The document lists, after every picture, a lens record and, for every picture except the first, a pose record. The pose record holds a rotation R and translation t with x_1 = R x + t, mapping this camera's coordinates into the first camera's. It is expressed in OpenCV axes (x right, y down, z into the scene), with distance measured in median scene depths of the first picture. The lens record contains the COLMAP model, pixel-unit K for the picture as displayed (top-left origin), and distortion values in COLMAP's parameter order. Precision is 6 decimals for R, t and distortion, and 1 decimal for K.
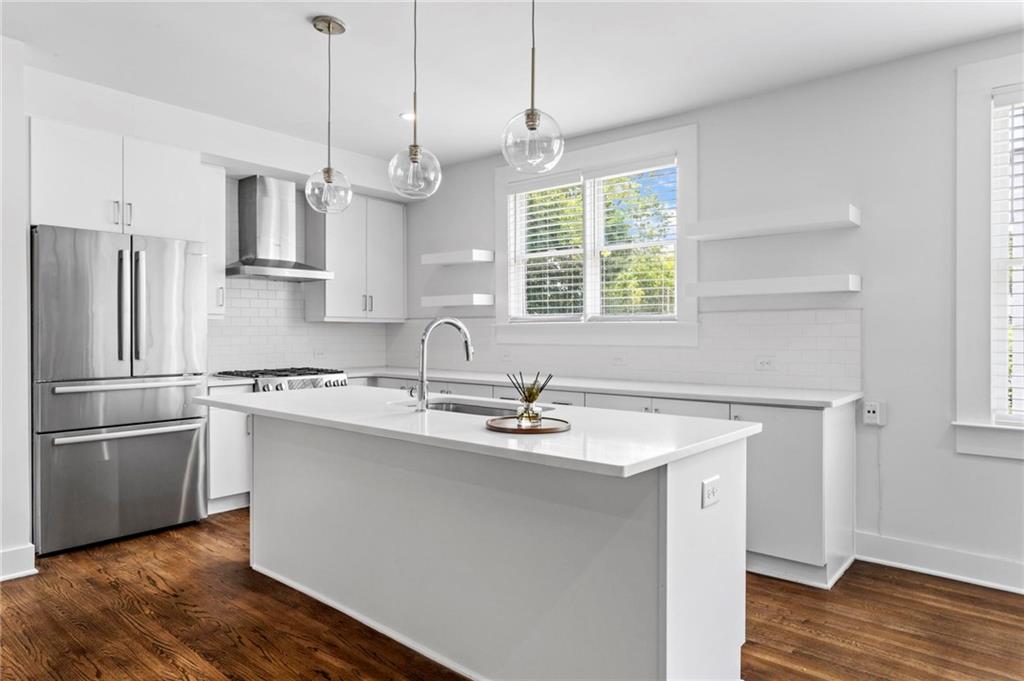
lens RADIAL K [[633.8, 0, 510.7], [0, 633.8, 335.8], [0, 0, 1]] dist [-0.008867, 0.007035]
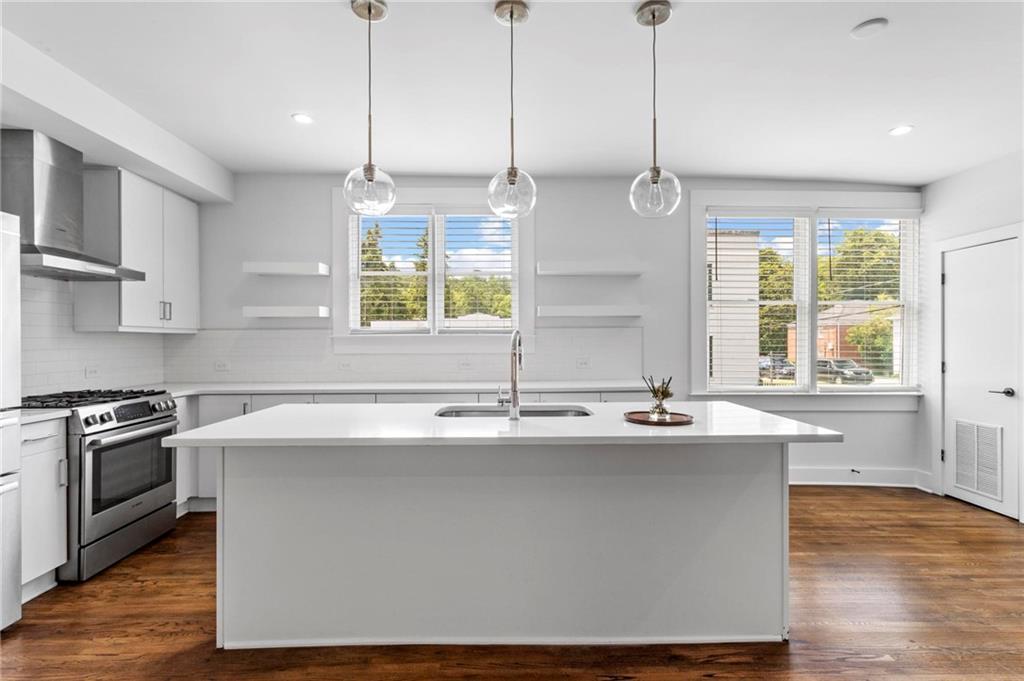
lens RADIAL K [[495.1, 0, 513.7], [0, 495.1, 340.5], [0, 0, 1]] dist [0.003445, 0.002372]
pose [[0.744331, -0.003792, 0.667800, -0.568702], [0.007643, 0.999967, -0.002841, -0.009130], [-0.667767, 0.007219, 0.744336, 0.311633]]
